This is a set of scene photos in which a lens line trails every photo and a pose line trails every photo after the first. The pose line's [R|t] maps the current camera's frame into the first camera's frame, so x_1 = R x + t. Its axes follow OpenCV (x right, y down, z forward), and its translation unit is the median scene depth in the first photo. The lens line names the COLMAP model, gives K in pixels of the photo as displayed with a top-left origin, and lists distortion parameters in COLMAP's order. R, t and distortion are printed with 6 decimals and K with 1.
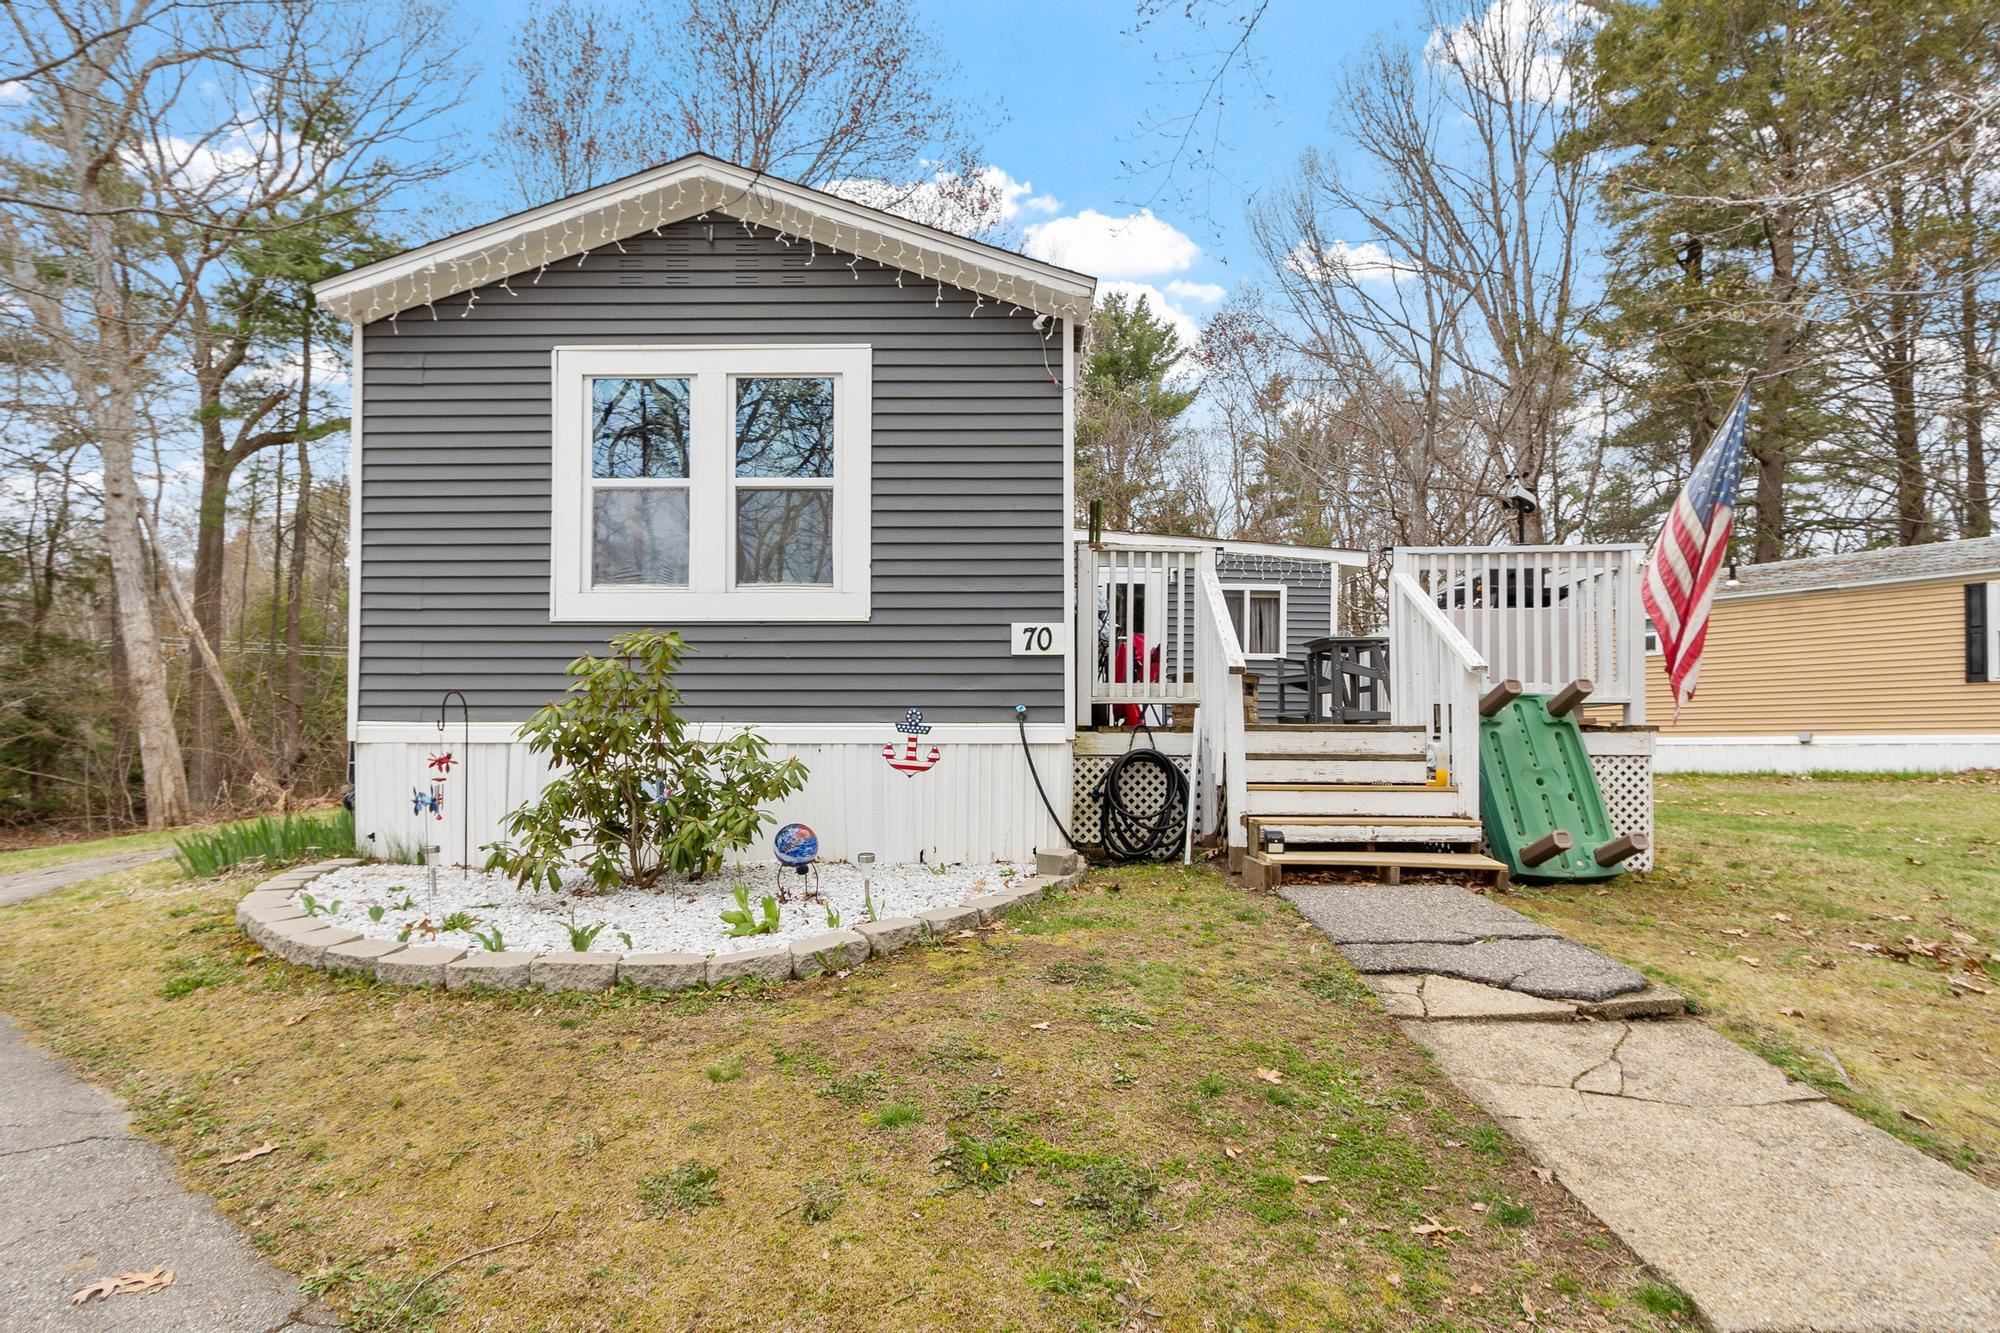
lens RADIAL K [[994.3, 0, 1000.0], [0, 994.3, 749.0], [0, 0, 1]] dist [0.000671, -0.000151]
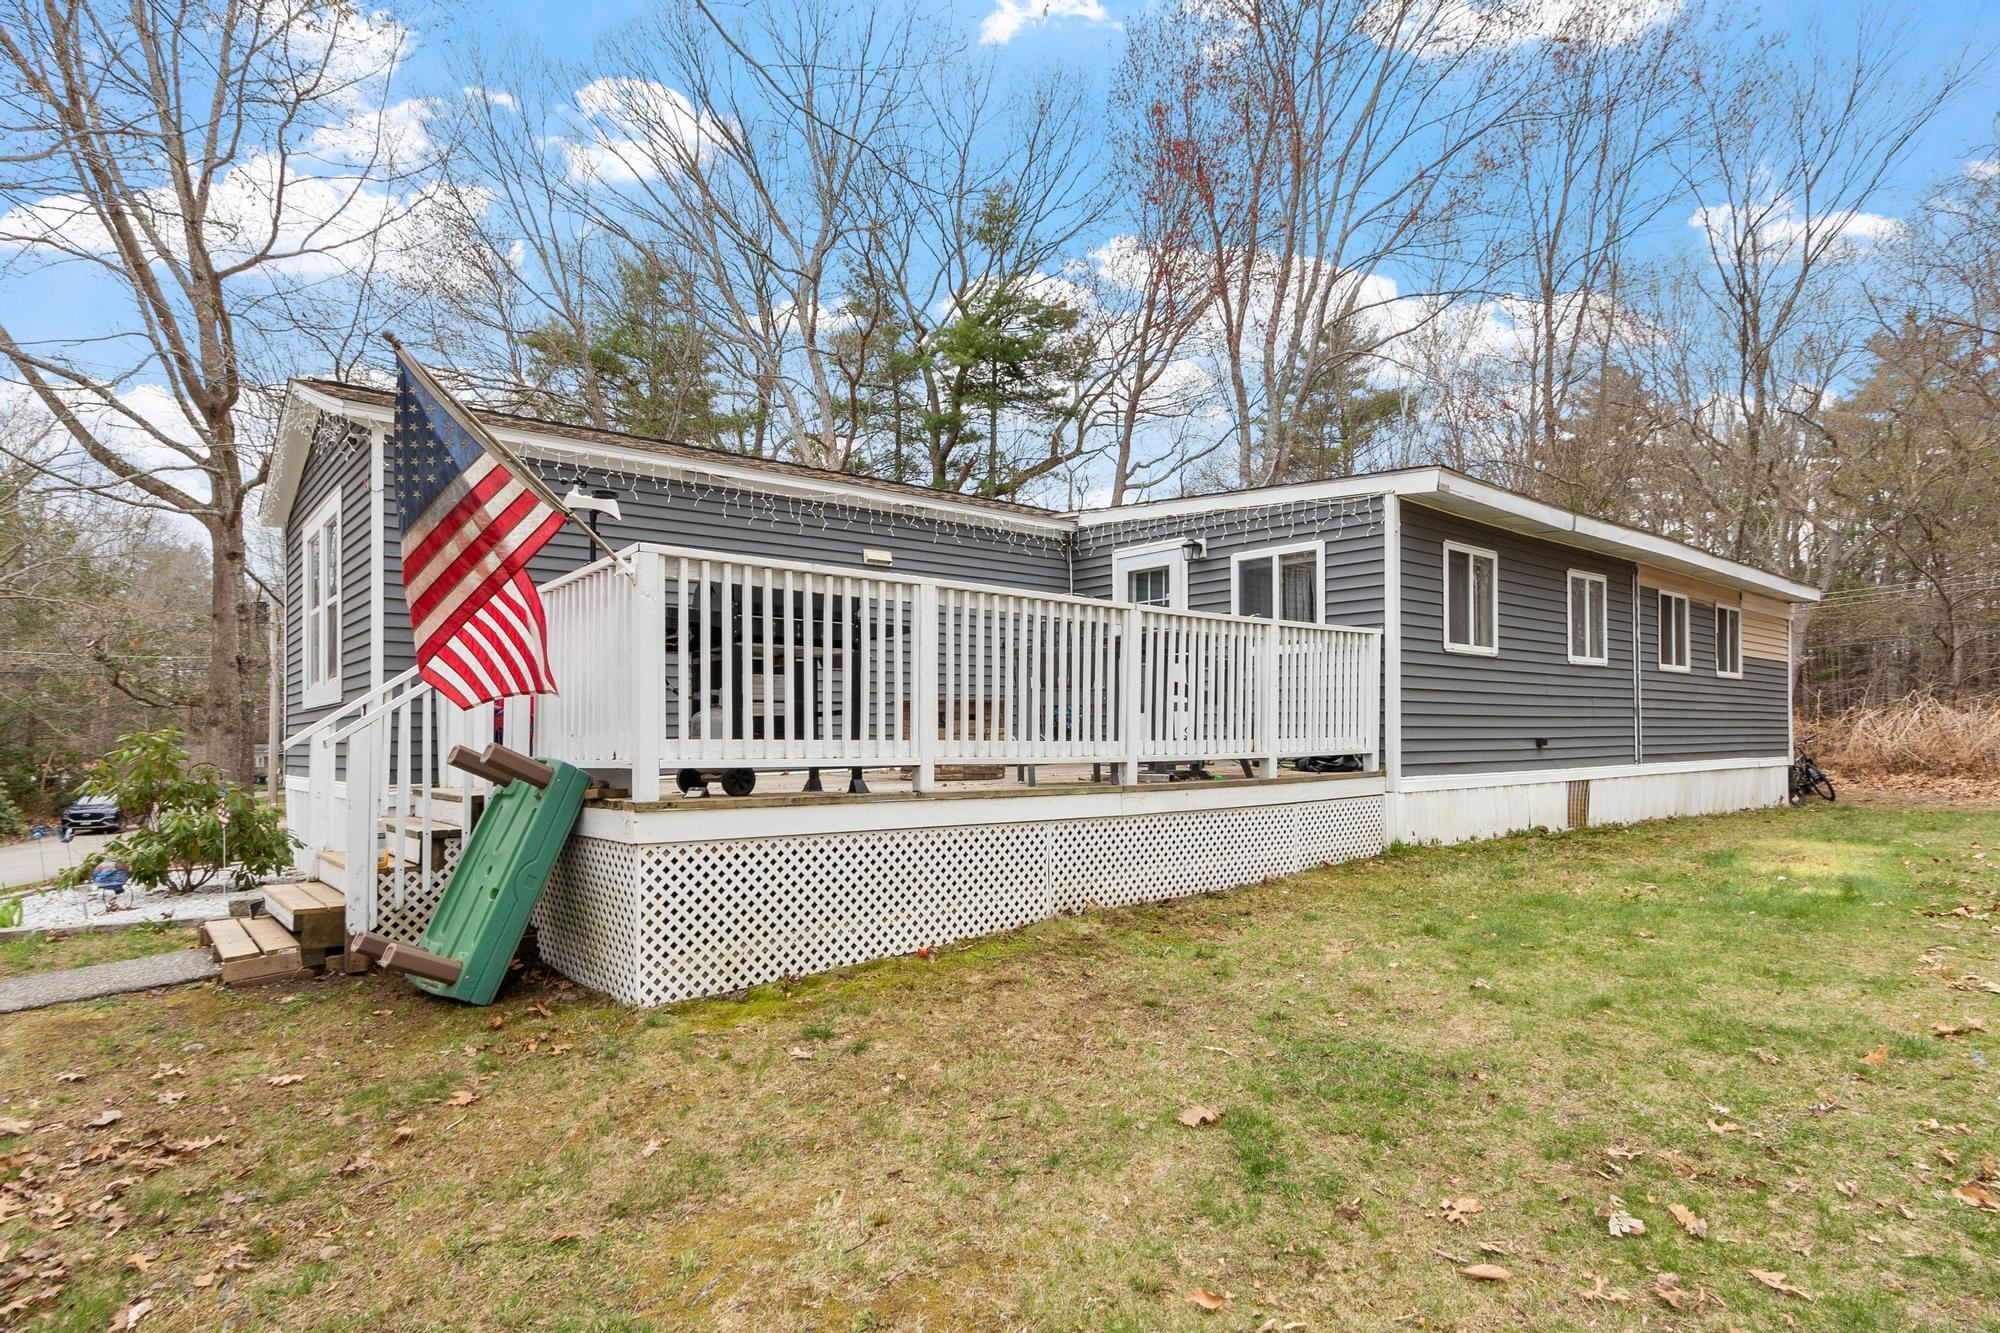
lens RADIAL K [[1076.6, 0, 1003.2], [0, 1076.6, 747.3], [0, 0, 1]] dist [0.004575, 0.000271]
pose [[0.649556, -0.004933, -0.760298, 1.467055], [0.014760, 0.999872, 0.006123, -0.065936], [0.760170, -0.015199, 0.649546, 0.740797]]
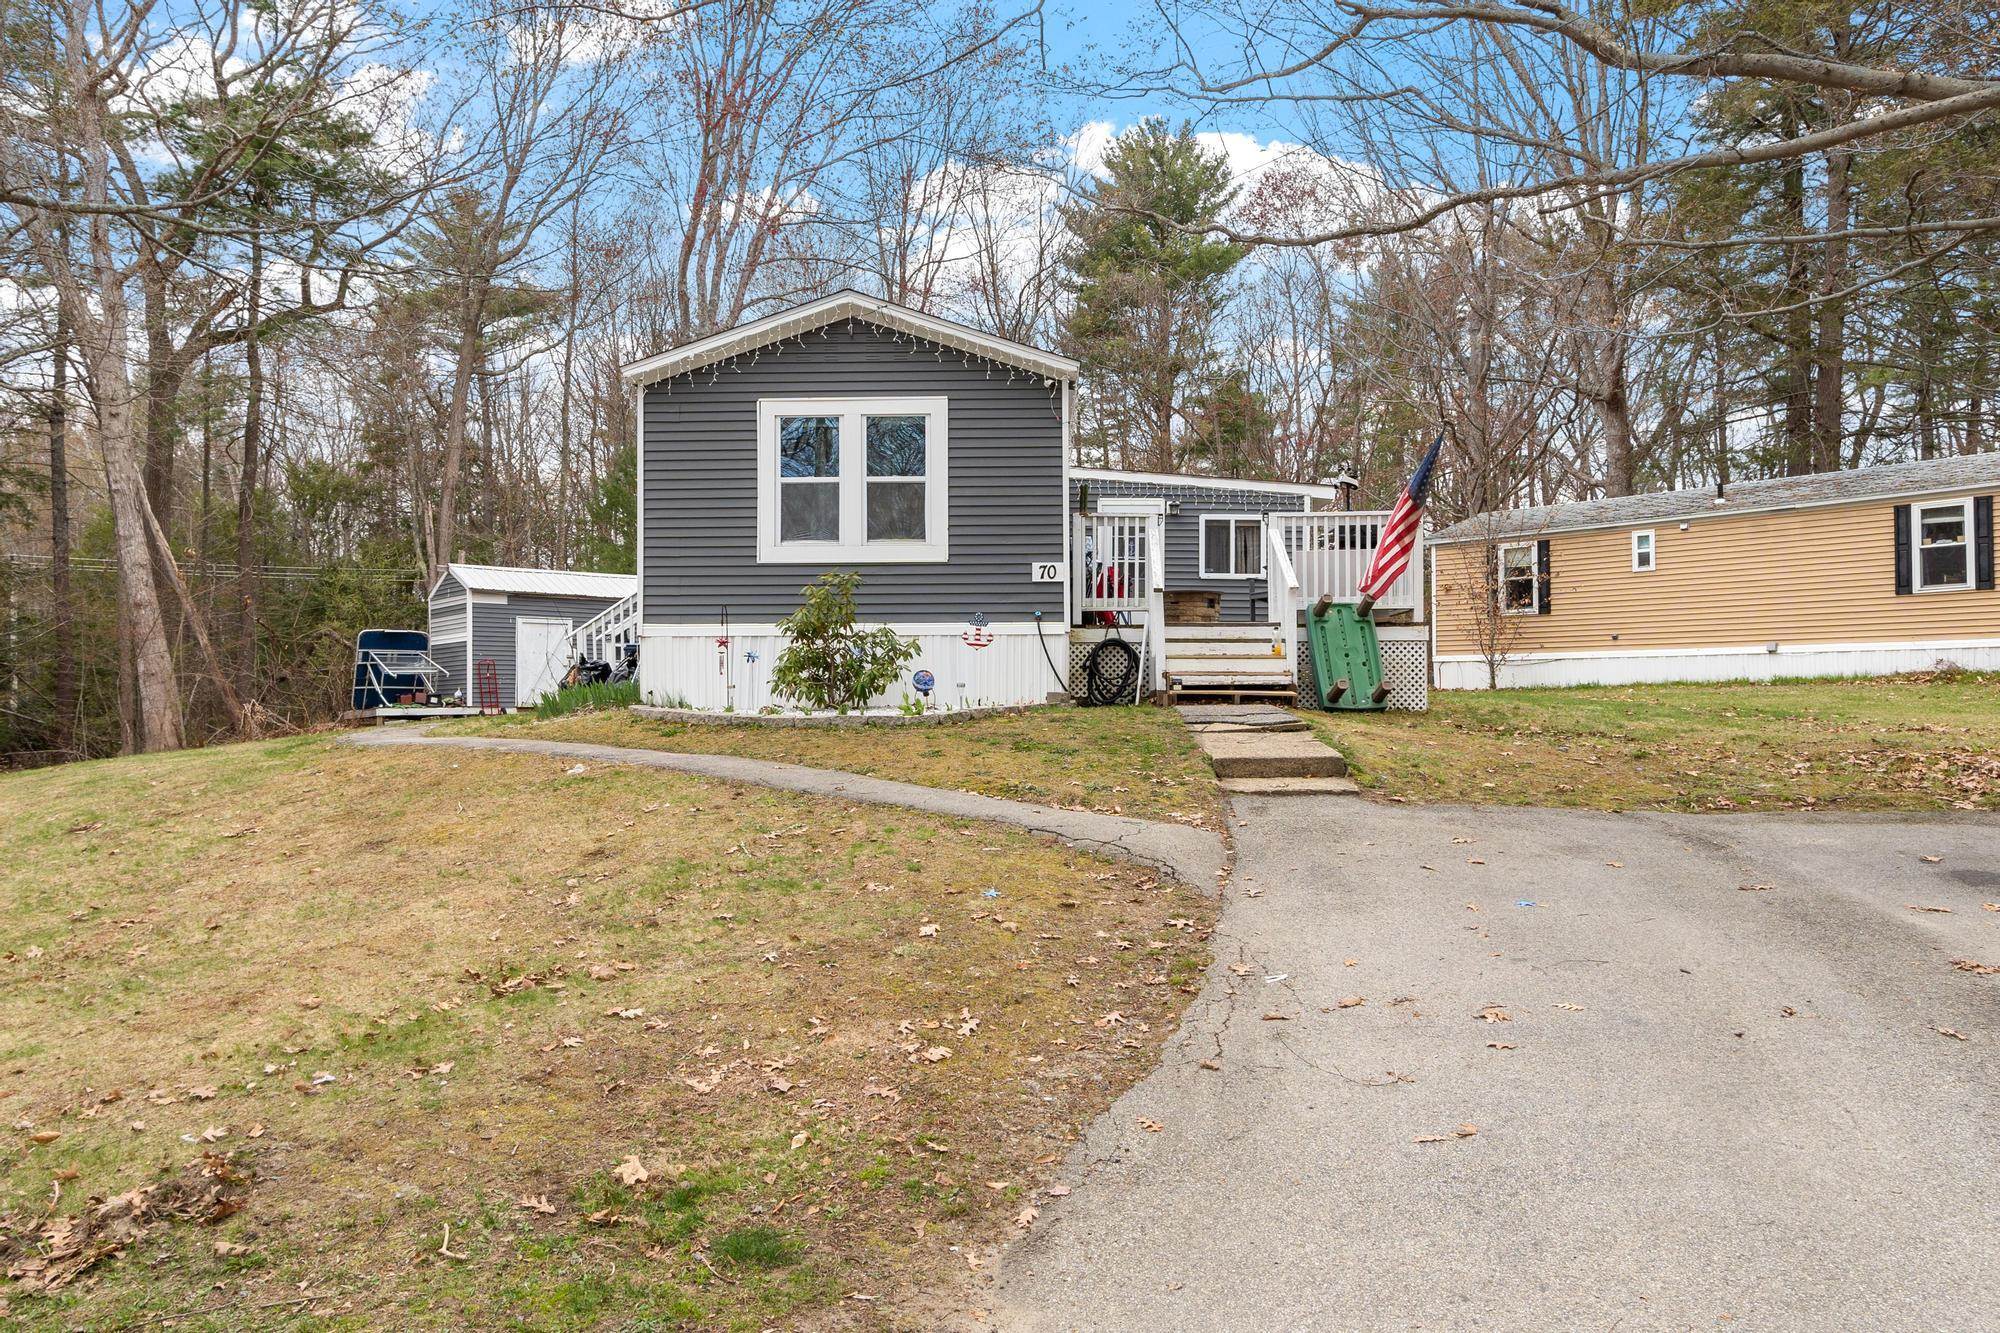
lens RADIAL K [[1375.8, 0, 996.5], [0, 1375.8, 710.9], [0, 0, 1]] dist [-0.000472, 0.000382]
pose [[0.999934, -0.005218, -0.010201, -0.026193], [0.005333, 0.999922, 0.011334, 0.096153], [0.010141, -0.011388, 0.999884, -1.316507]]
